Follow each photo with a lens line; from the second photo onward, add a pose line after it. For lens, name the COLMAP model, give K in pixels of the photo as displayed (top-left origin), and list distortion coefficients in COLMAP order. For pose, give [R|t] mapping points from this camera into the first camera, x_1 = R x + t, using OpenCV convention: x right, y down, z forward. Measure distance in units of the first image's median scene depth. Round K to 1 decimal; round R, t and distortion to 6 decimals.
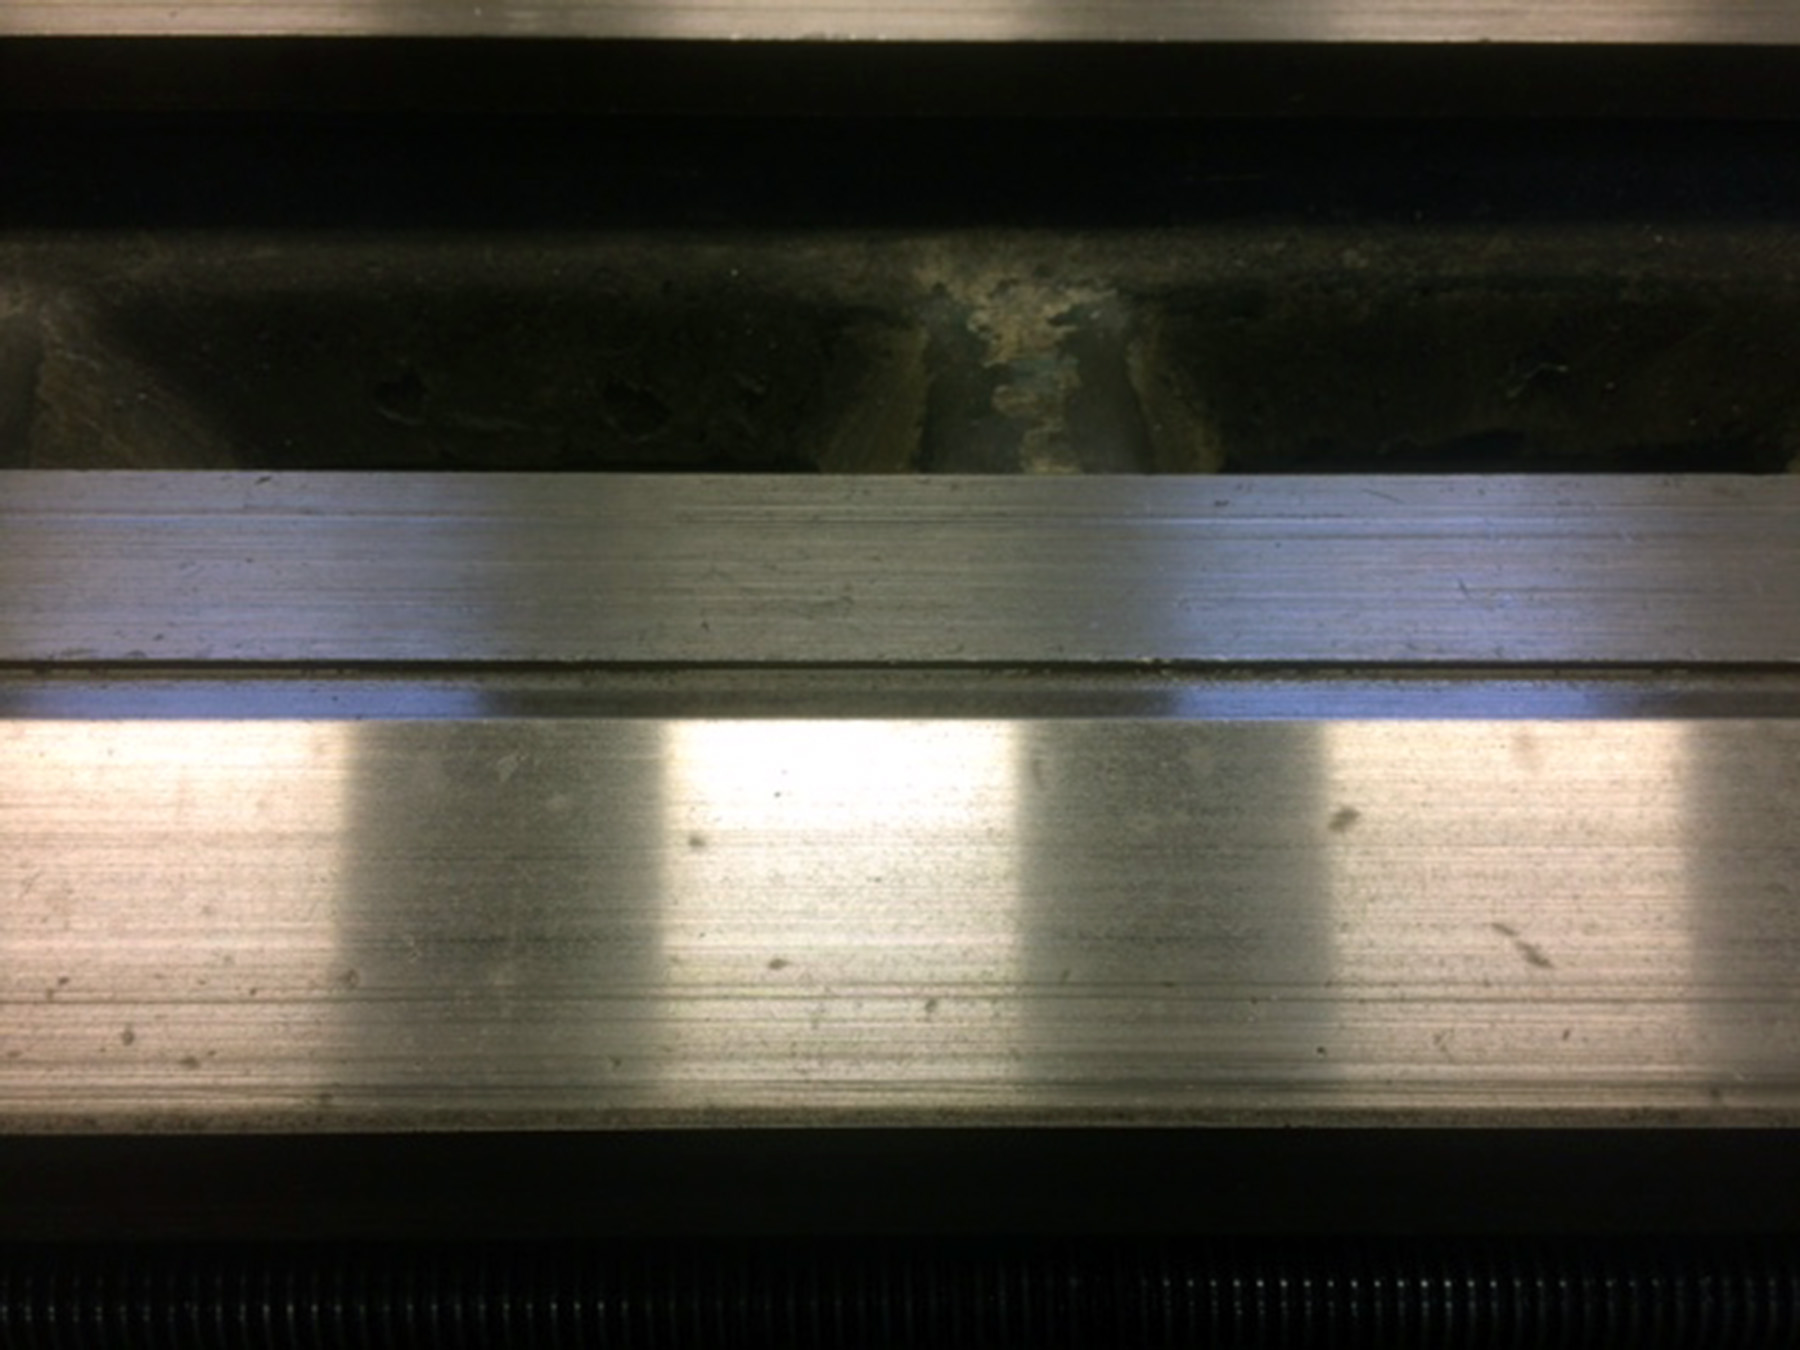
lens RADIAL K [[1512.7, 0, 899.4], [0, 1512.7, 676.2], [0, 0, 1]] dist [0.007221, 0.000219]
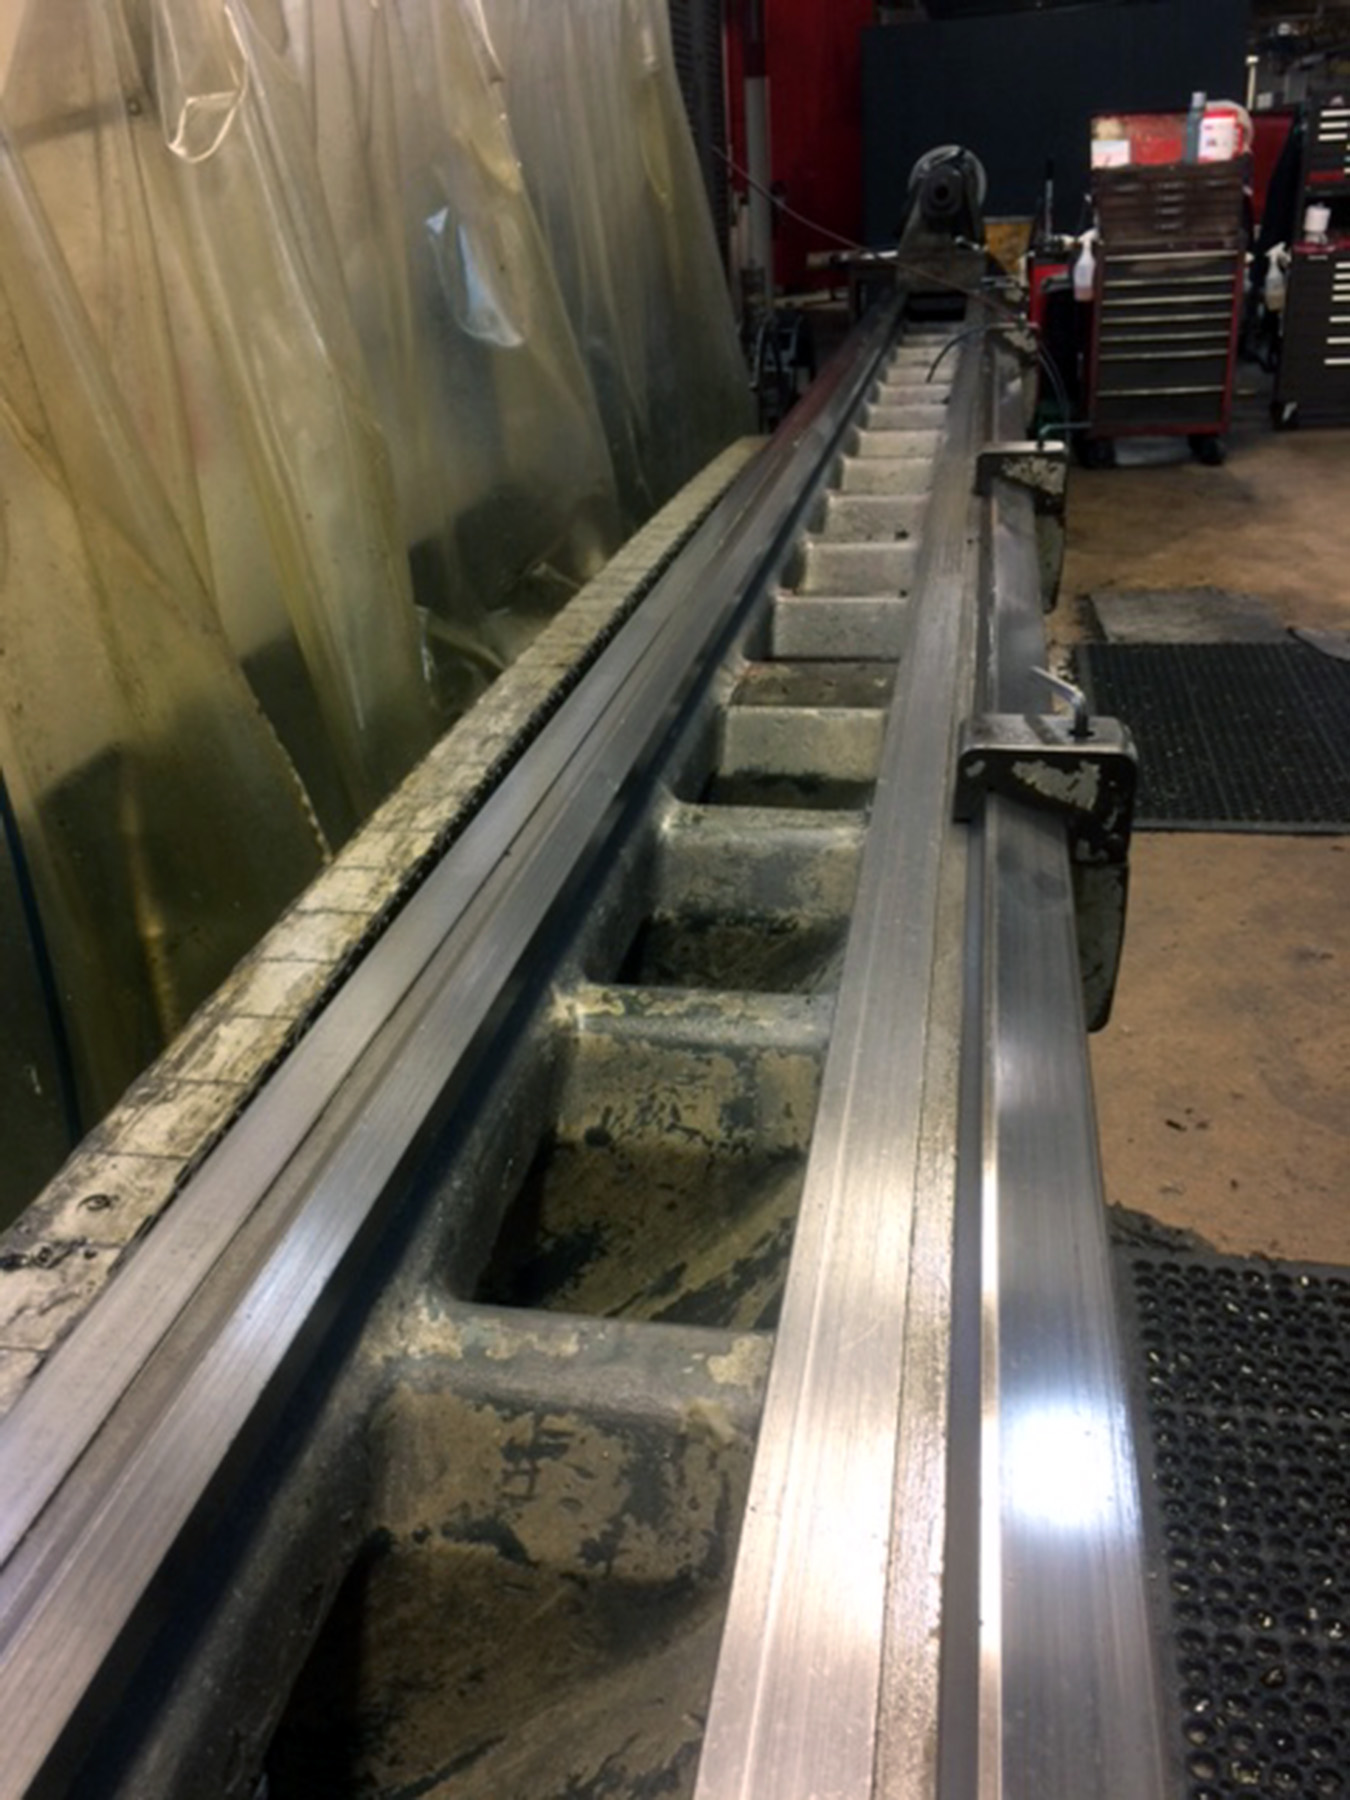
lens RADIAL K [[1512.7, 0, 674.4], [0, 1512.7, 899.9], [0, 0, 1]] dist [0.007221, 0.000219]
pose [[0.182367, -0.442059, 0.878252, -1.077582], [0.714246, 0.673427, 0.190651, -0.659469], [-0.675718, 0.592520, 0.438550, -0.159188]]
